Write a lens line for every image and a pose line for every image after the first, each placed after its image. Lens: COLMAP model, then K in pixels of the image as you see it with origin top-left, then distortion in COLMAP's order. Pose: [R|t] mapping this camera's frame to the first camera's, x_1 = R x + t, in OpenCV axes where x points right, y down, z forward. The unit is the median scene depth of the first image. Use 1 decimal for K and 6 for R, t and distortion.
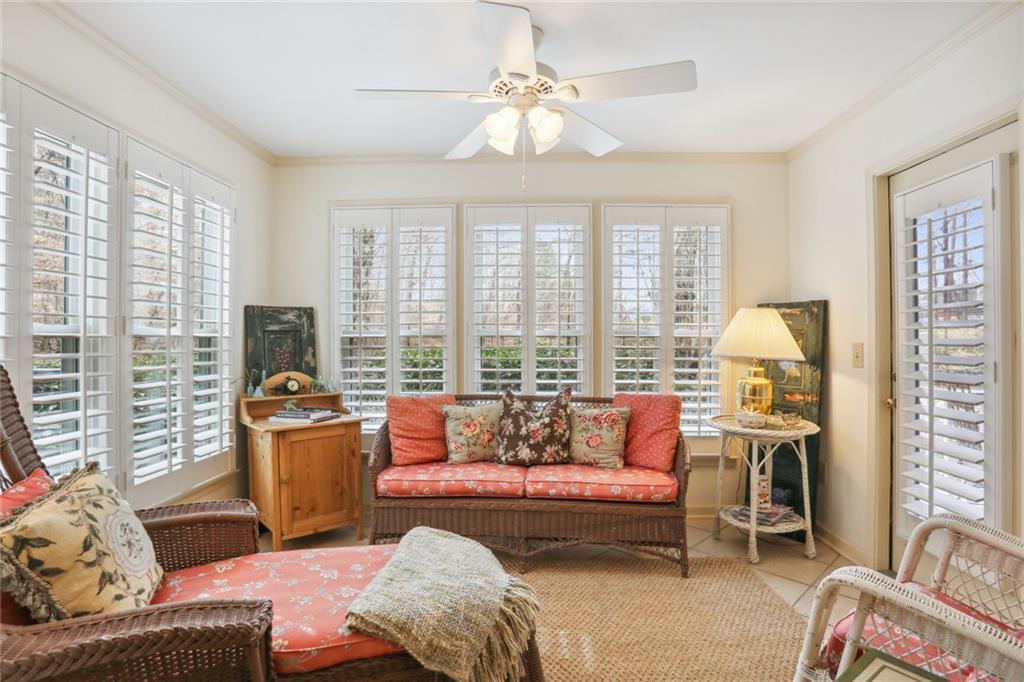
lens RADIAL K [[505.9, 0, 518.3], [0, 505.9, 338.5], [0, 0, 1]] dist [-0.049873, 0.022169]
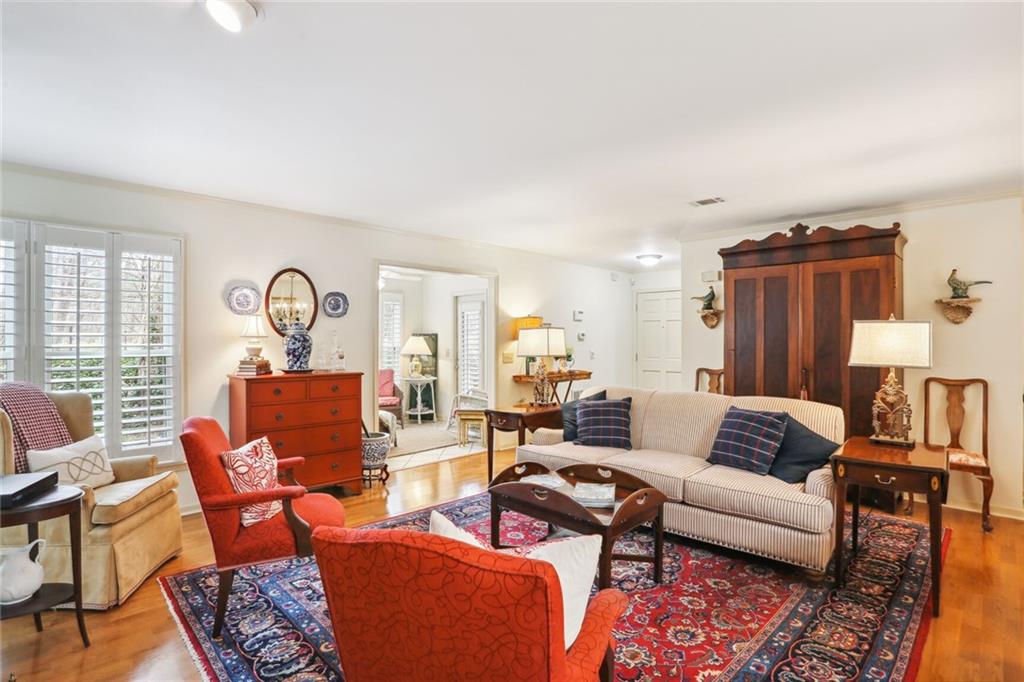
lens RADIAL K [[505.9, 0, 513.3], [0, 505.9, 338.5], [0, 0, 1]] dist [-0.049873, 0.022169]
pose [[0.680982, 0.002852, 0.732295, -1.244499], [-0.000948, 0.999995, -0.003013, -0.042667], [-0.732300, 0.001358, 0.680981, -1.335530]]
